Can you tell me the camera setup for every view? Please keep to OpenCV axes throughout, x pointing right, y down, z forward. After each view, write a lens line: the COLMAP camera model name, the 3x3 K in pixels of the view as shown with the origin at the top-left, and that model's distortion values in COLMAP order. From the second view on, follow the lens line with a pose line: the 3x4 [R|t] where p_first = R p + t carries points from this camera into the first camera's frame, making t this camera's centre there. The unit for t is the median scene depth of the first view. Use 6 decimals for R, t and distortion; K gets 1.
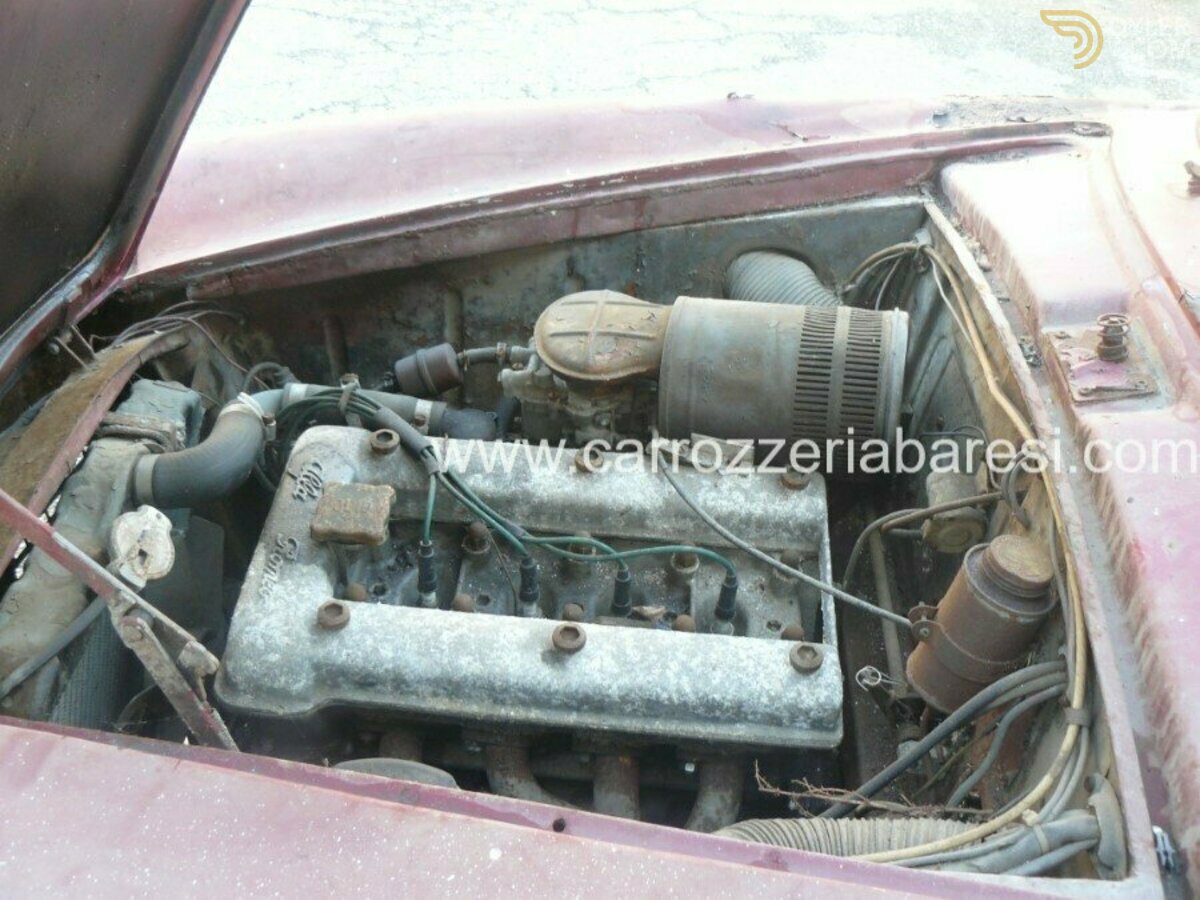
lens RADIAL K [[1324.8, 0, 596.9], [0, 1324.8, 455.2], [0, 0, 1]] dist [-0.129243, 0.000000]
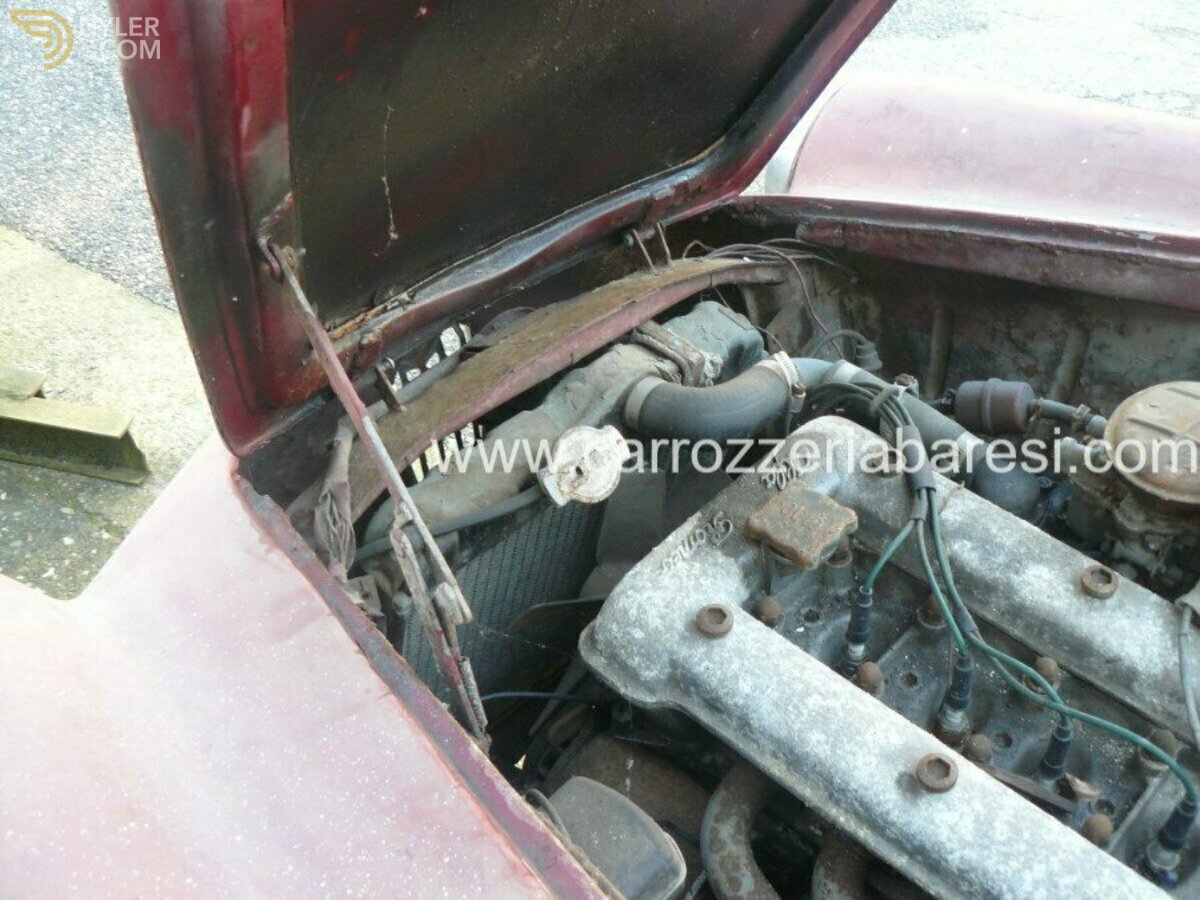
lens RADIAL K [[1324.8, 0, 602.8], [0, 1324.8, 443.2], [0, 0, 1]] dist [-0.129243, 0.000000]
pose [[0.764007, 0.376976, -0.523624, 0.137746], [-0.359115, 0.922687, 0.140300, -0.072904], [0.536031, 0.080852, 0.840318, 0.169403]]
